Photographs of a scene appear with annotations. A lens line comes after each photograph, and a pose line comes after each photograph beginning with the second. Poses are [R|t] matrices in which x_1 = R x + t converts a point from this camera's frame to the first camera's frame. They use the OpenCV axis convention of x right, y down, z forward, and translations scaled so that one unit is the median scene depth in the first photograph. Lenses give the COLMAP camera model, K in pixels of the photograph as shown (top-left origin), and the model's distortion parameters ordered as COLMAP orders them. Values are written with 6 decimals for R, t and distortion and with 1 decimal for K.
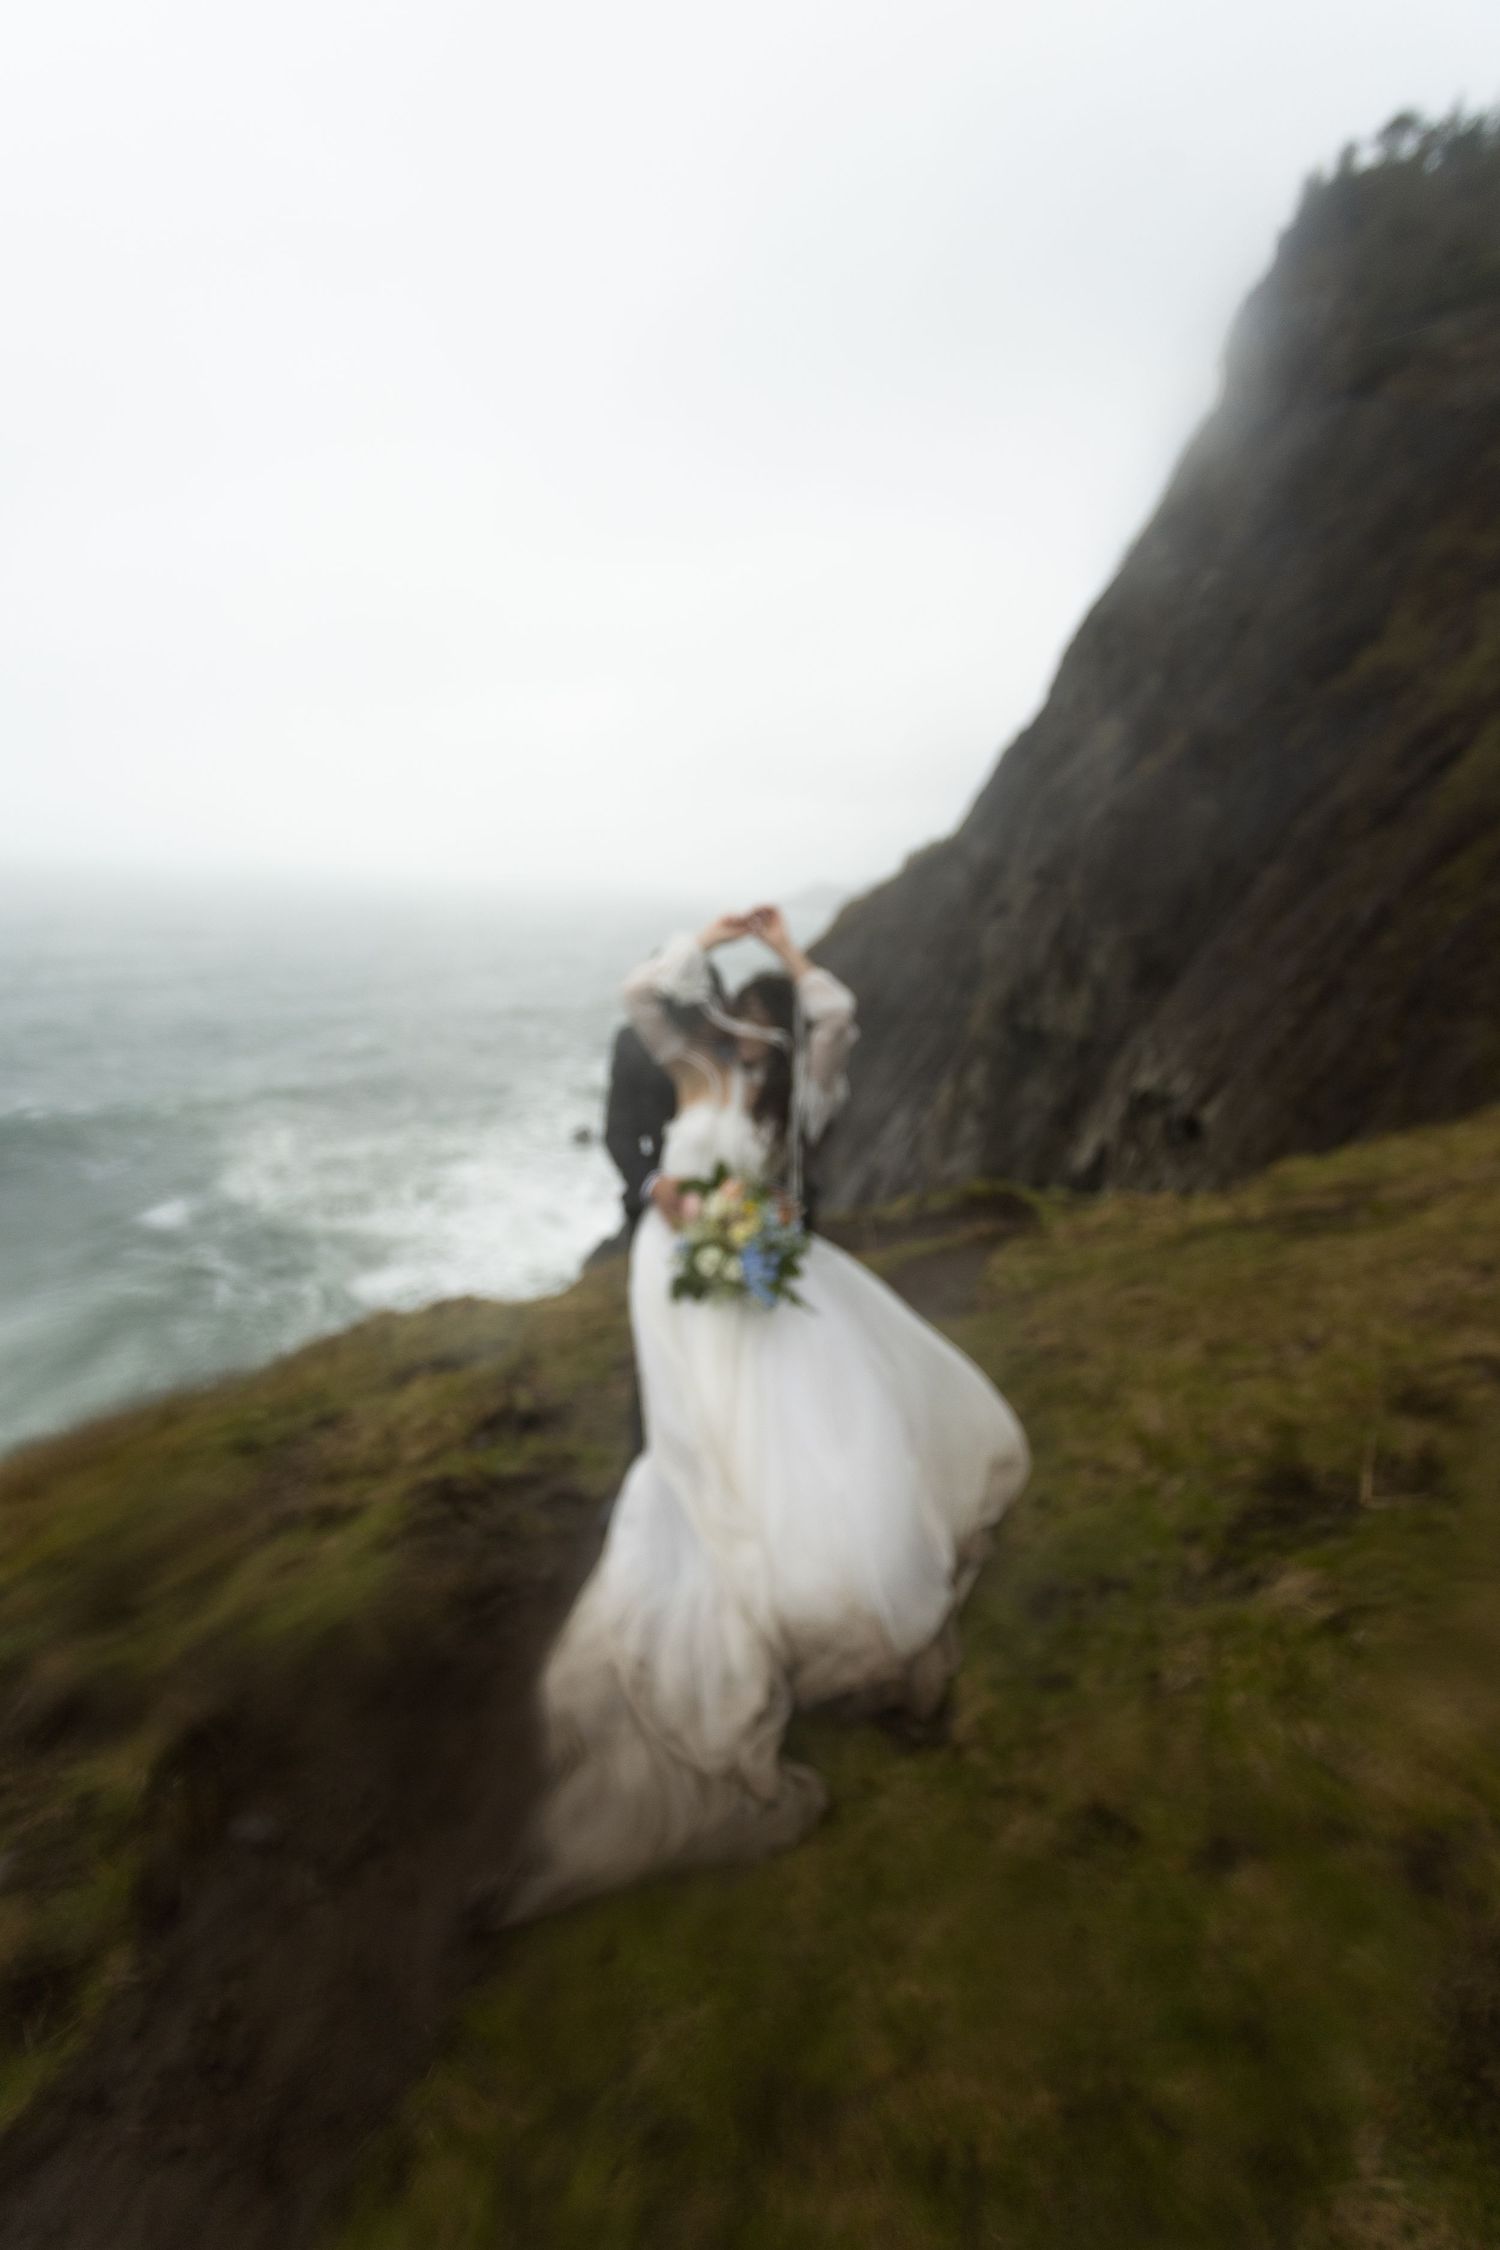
lens RADIAL K [[1064.7, 0, 703.0], [0, 1064.7, 1127.9], [0, 0, 1]] dist [-0.000474, -0.000249]
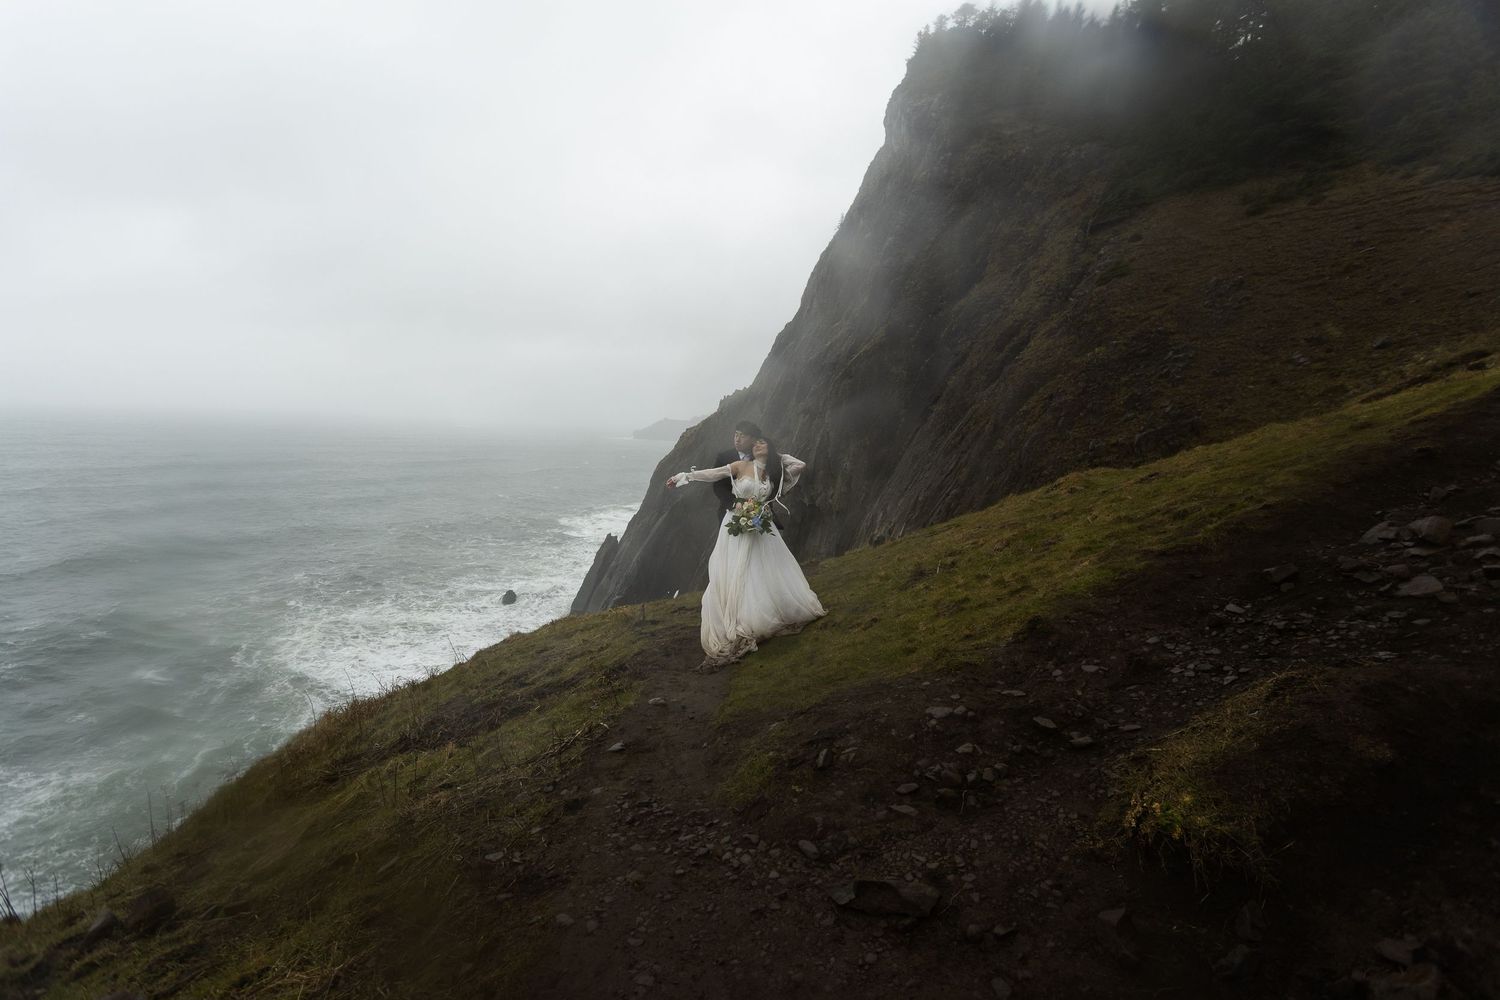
lens RADIAL K [[754.5, 0, 760.6], [0, 754.5, 482.2], [0, 0, 1]] dist [-0.001466, 0.009875]
pose [[0.970781, -0.030113, 0.238070, -0.034573], [0.063482, 0.988978, -0.133766, 0.022370], [-0.231418, 0.144970, 0.961992, -0.084406]]
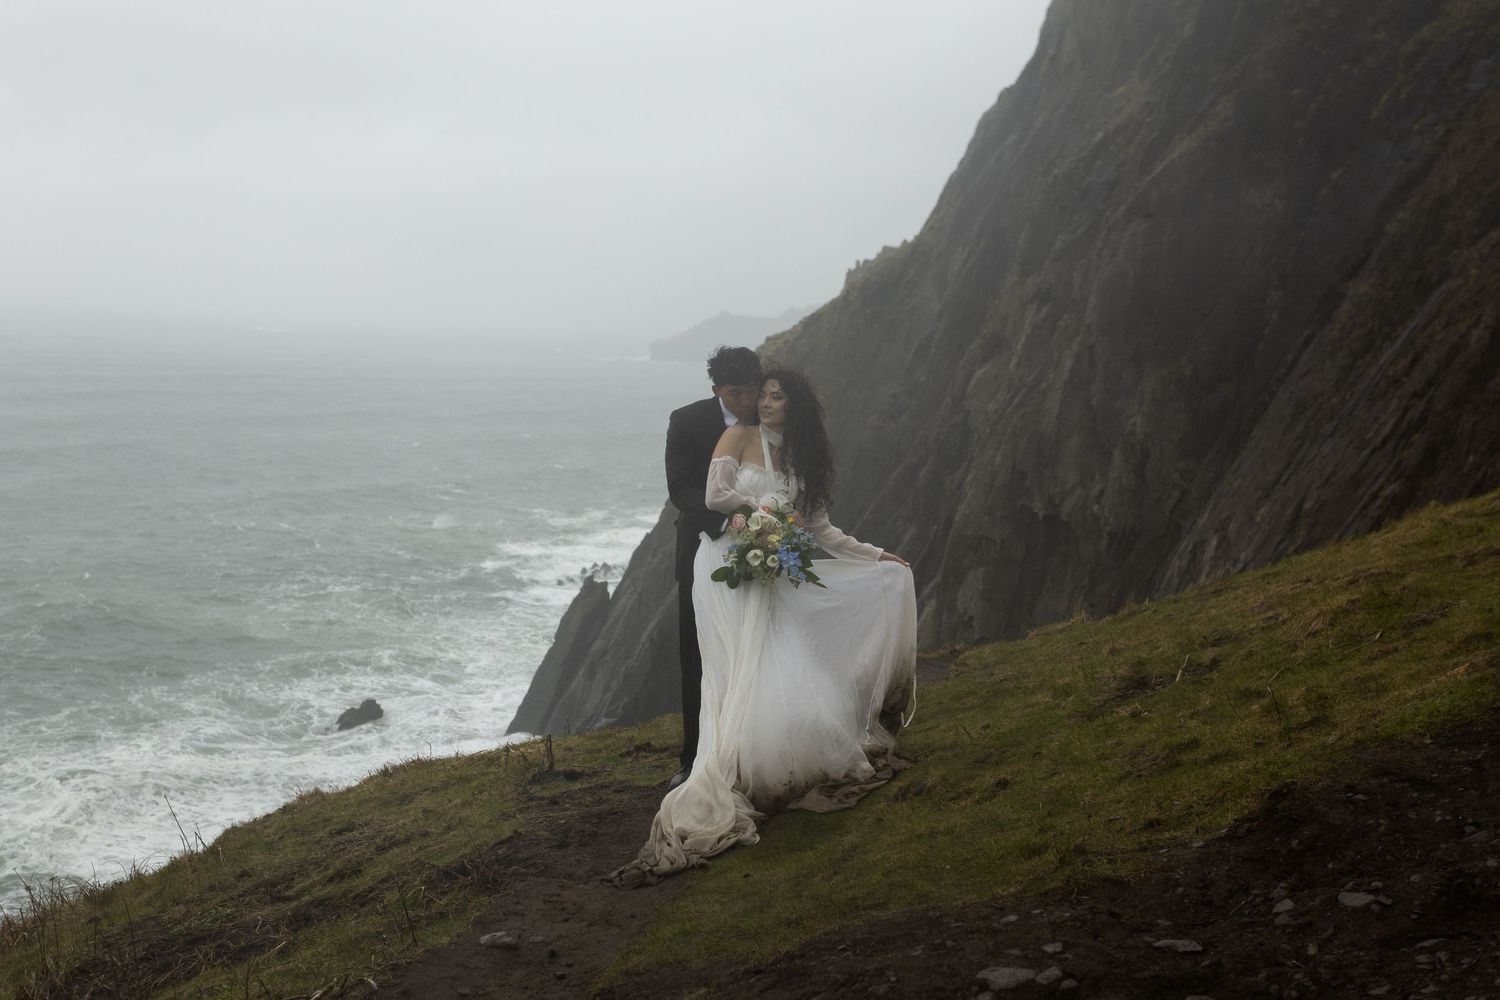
lens RADIAL K [[1753.2, 0, 750.0], [0, 1753.2, 500.0], [0, 0, 1]] dist [0.013343, 0.020484]
pose [[0.991900, -0.024584, 0.124617, -0.020744], [0.039297, 0.992352, -0.117018, 0.023044], [-0.120788, 0.120967, 0.985280, -0.096234]]
